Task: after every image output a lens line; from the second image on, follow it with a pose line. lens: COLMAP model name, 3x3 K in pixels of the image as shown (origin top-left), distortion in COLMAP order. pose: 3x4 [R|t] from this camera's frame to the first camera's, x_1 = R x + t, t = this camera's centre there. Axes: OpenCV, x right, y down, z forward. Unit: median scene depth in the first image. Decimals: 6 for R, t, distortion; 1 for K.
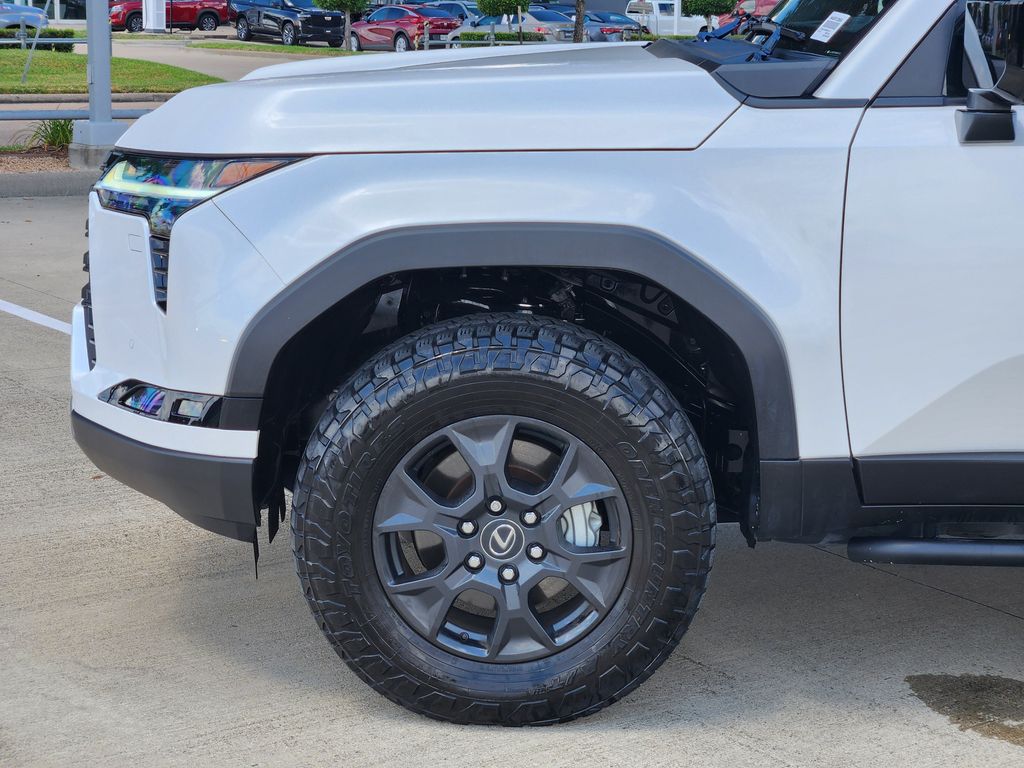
lens RADIAL K [[1927.1, 0, 517.5], [0, 1927.1, 385.0], [0, 0, 1]] dist [0.020369, 0.000000]
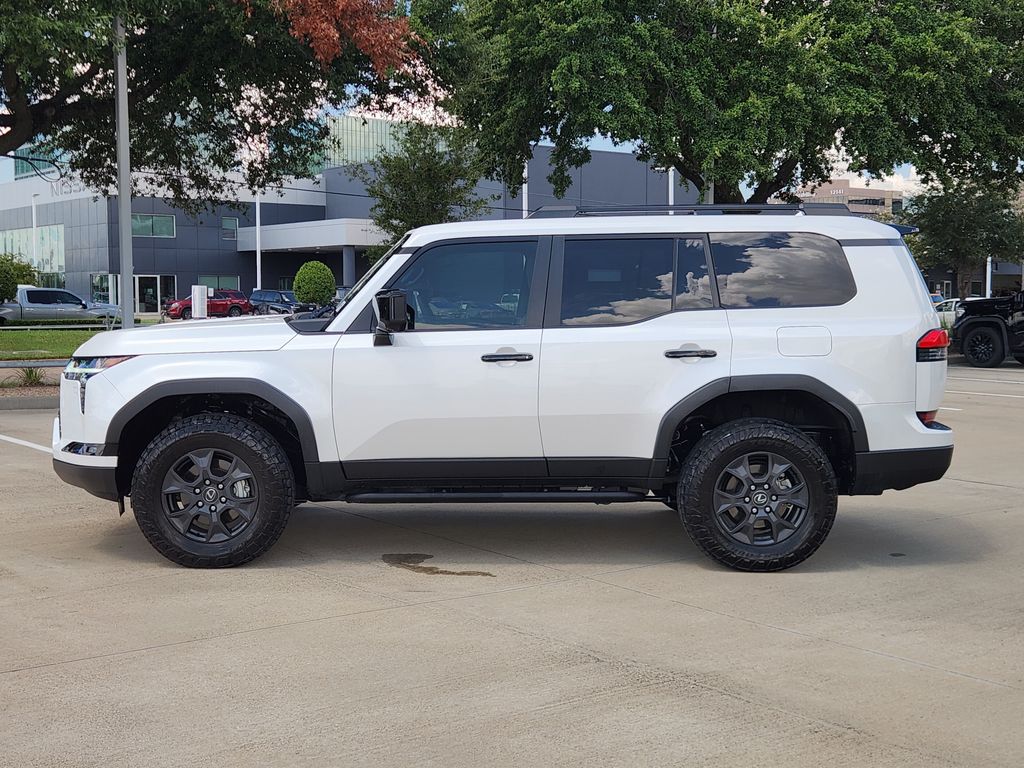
lens RADIAL K [[1293.0, 0, 517.1], [0, 1293.0, 379.3], [0, 0, 1]] dist [0.058030, 0.000000]
pose [[0.998674, -0.018876, 0.047887, 0.327537], [0.025006, 0.991090, -0.130824, 0.163573], [-0.044991, 0.131848, 0.990248, -0.813431]]
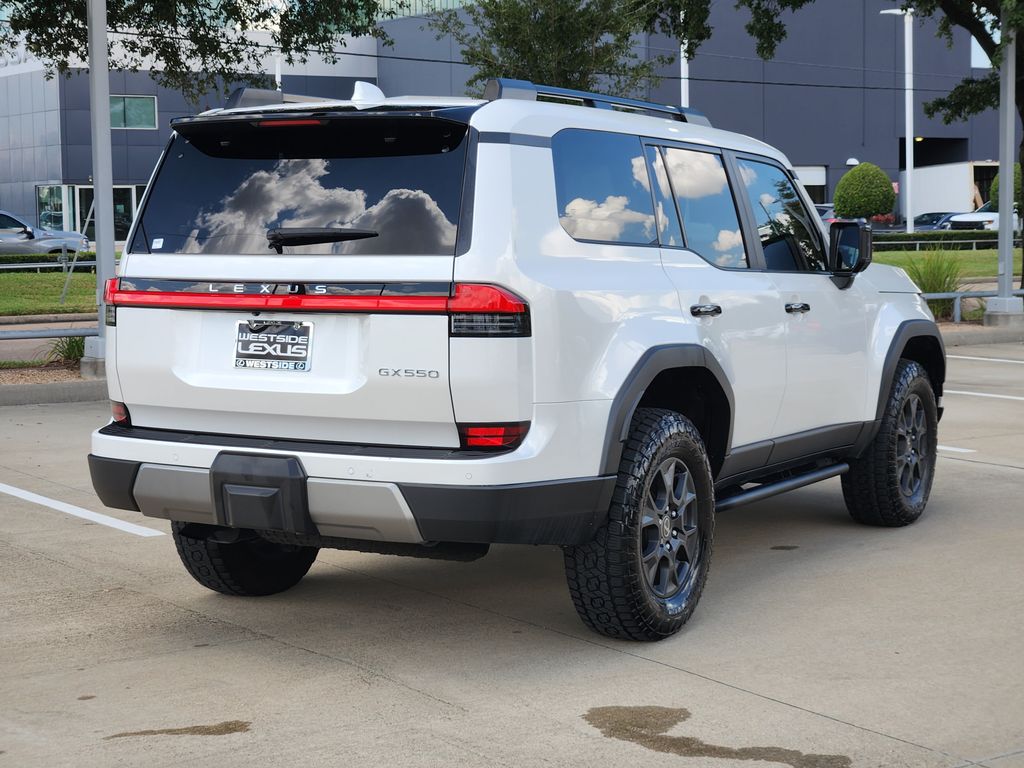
lens RADIAL K [[1927.1, 0, 504.9], [0, 1927.1, 382.4], [0, 0, 1]] dist [0.020369, 0.000000]
pose [[0.999188, -0.025528, -0.031167, 0.208600], [0.022057, 0.994010, -0.107044, 0.069154], [0.033713, 0.106270, 0.993766, -0.496485]]
